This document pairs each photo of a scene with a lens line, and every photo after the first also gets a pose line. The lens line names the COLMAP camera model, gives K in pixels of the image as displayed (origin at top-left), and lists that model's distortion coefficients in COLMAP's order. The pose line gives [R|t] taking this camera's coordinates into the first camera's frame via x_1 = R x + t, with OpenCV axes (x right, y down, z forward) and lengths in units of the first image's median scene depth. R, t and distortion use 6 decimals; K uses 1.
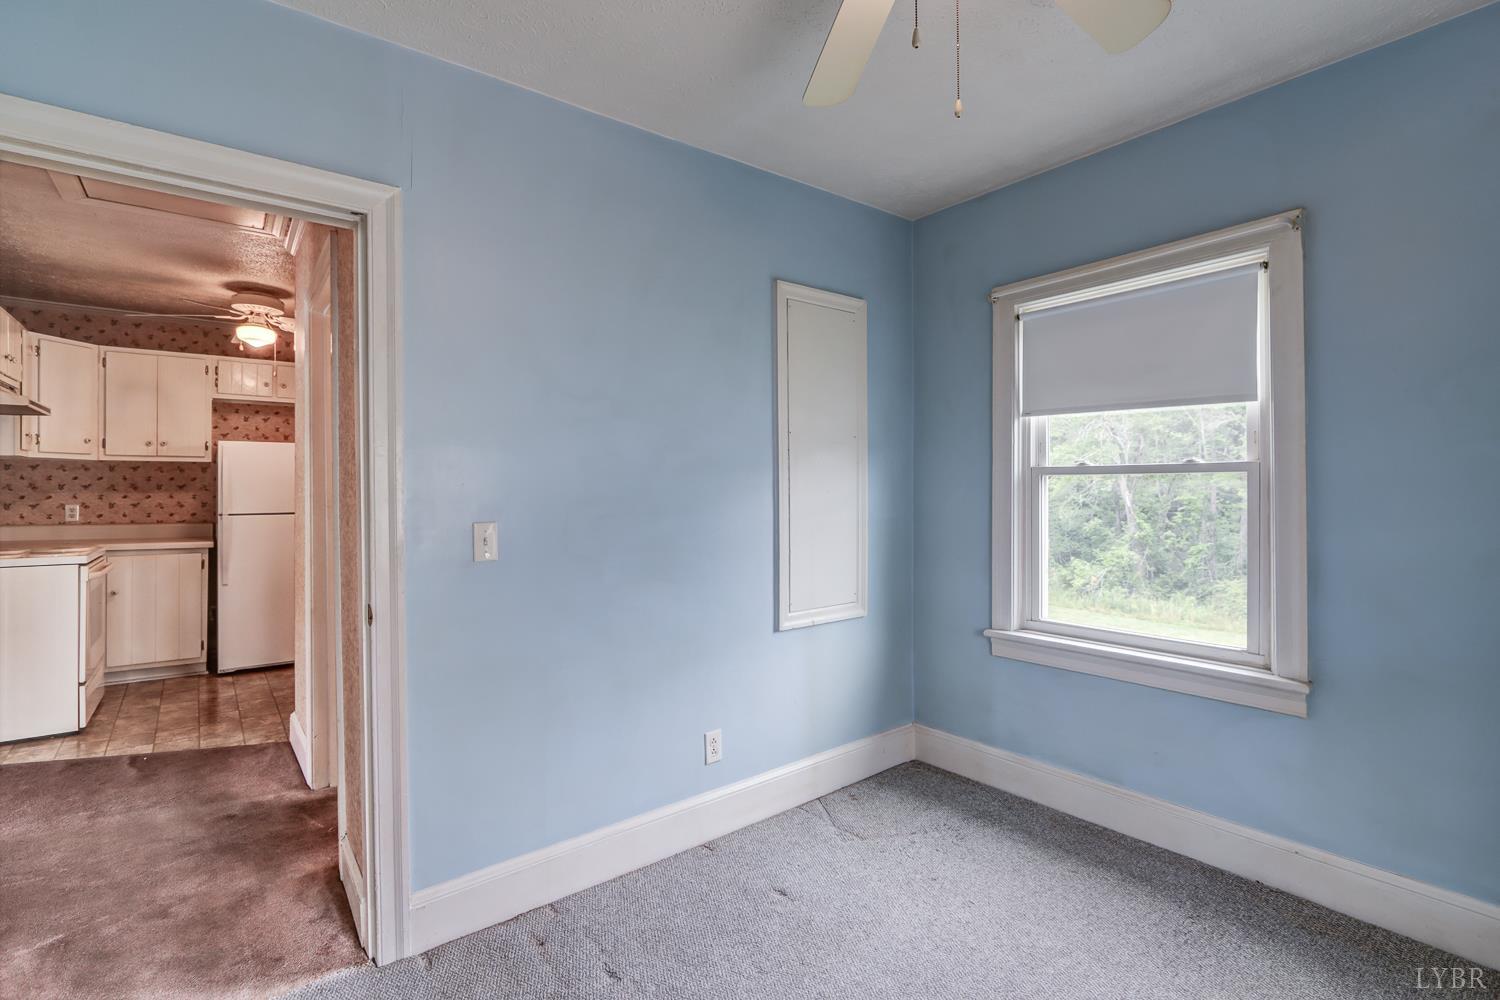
lens RADIAL K [[692.8, 0, 737.0], [0, 692.8, 473.5], [0, 0, 1]] dist [-0.017216, 0.002223]
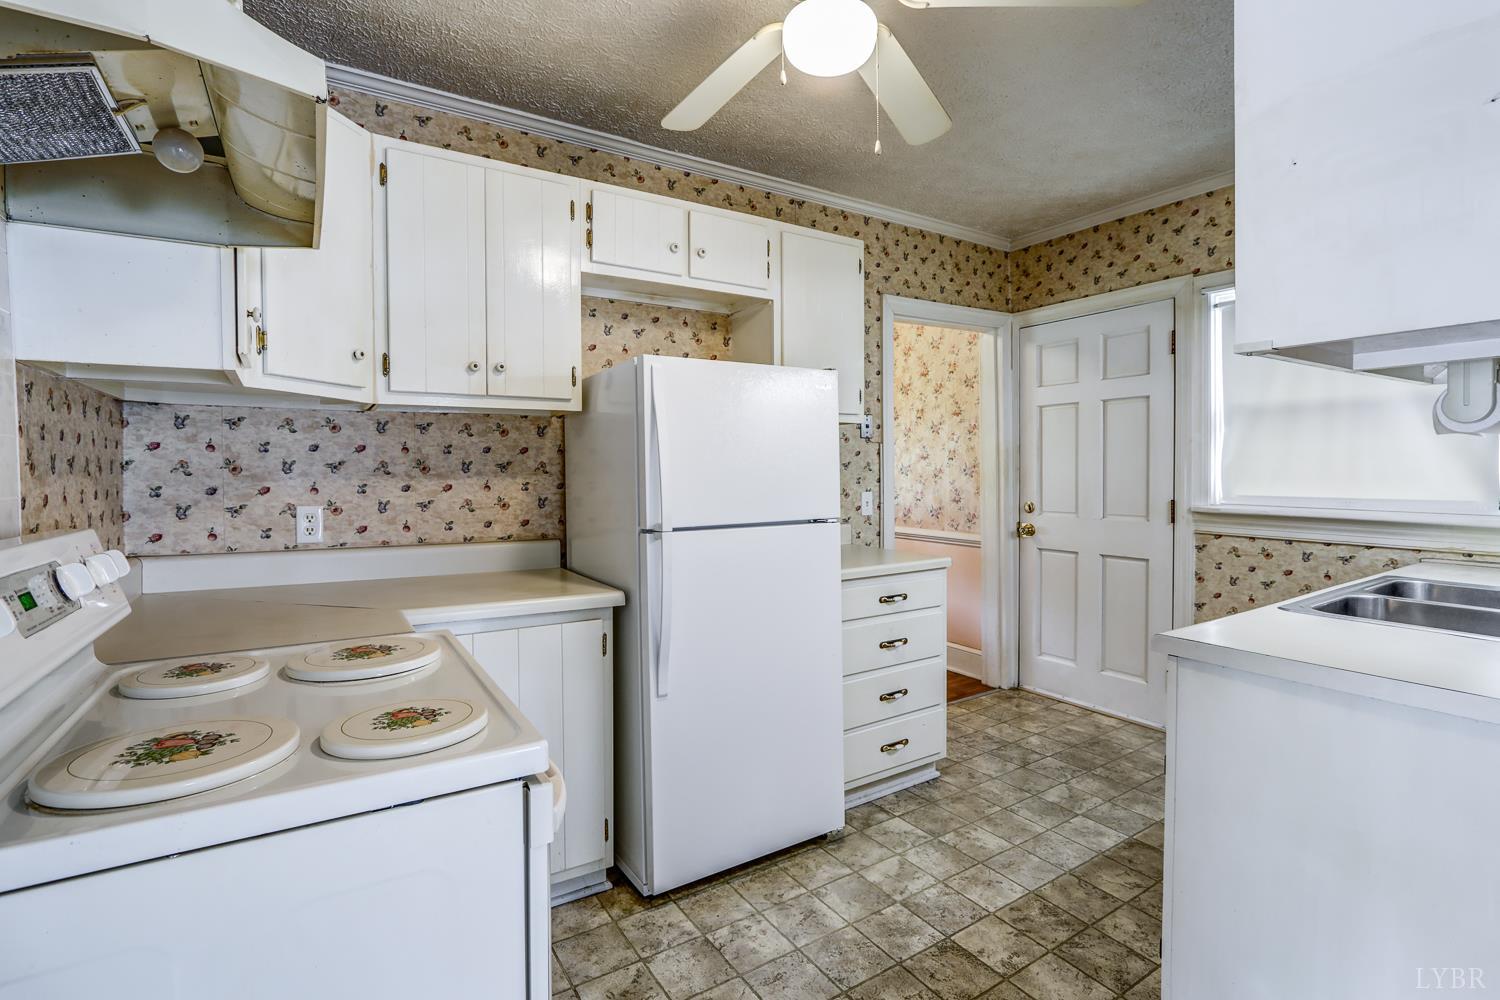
lens RADIAL K [[692.8, 0, 737.0], [0, 692.8, 473.5], [0, 0, 1]] dist [-0.017216, 0.002223]
pose [[0.995111, -0.006374, -0.098552, -0.640004], [0.008783, 0.999673, 0.024033, 0.015176], [0.098367, -0.024781, 0.994842, 0.568057]]
